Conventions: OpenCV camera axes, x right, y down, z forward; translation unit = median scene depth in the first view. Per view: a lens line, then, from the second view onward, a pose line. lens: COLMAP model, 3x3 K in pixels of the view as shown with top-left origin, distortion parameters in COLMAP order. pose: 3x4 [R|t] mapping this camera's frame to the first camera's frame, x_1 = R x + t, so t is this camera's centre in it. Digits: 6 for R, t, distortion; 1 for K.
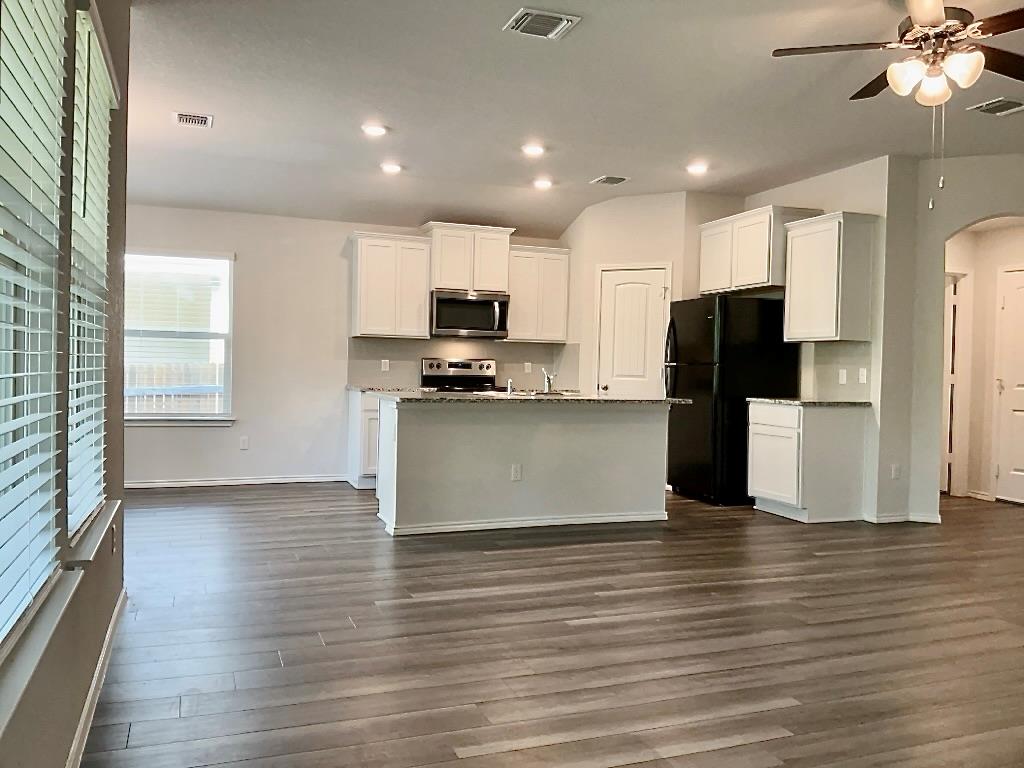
lens RADIAL K [[818.4, 0, 515.7], [0, 818.4, 382.2], [0, 0, 1]] dist [0.196020, -0.371569]
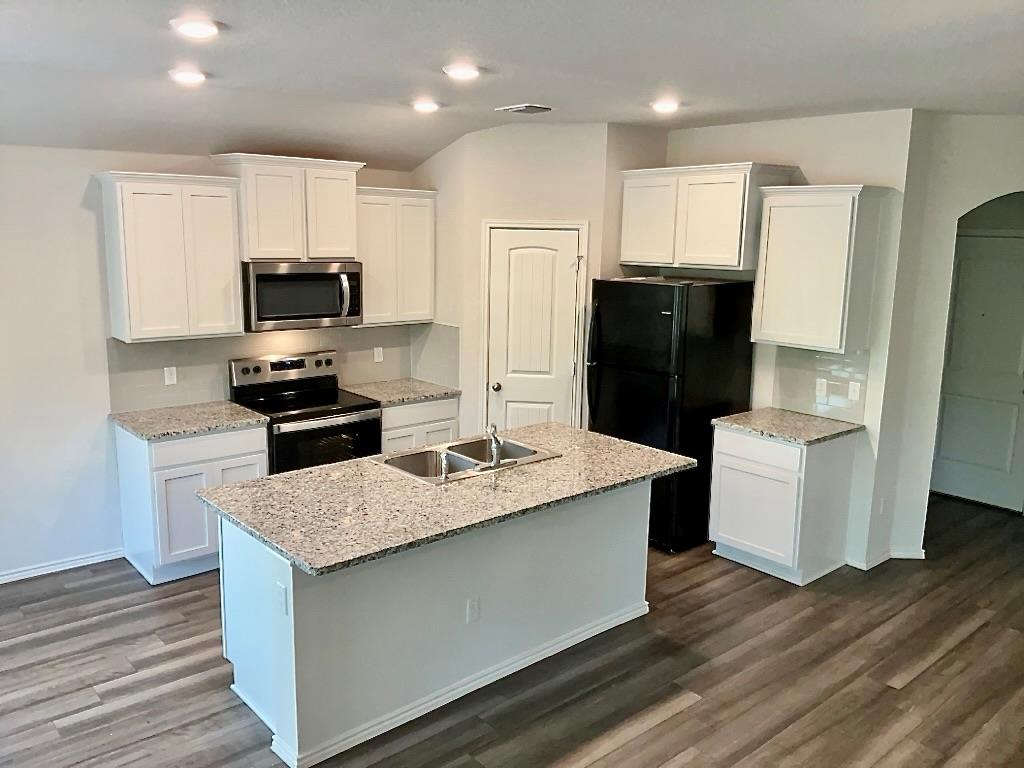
lens RADIAL K [[818.4, 0, 515.7], [0, 818.4, 382.2], [0, 0, 1]] dist [0.196020, -0.371569]
pose [[0.939999, -0.066676, 0.334599, -0.128098], [0.009272, 0.985348, 0.170302, -0.128447], [-0.341052, -0.156981, 0.926844, 0.308979]]
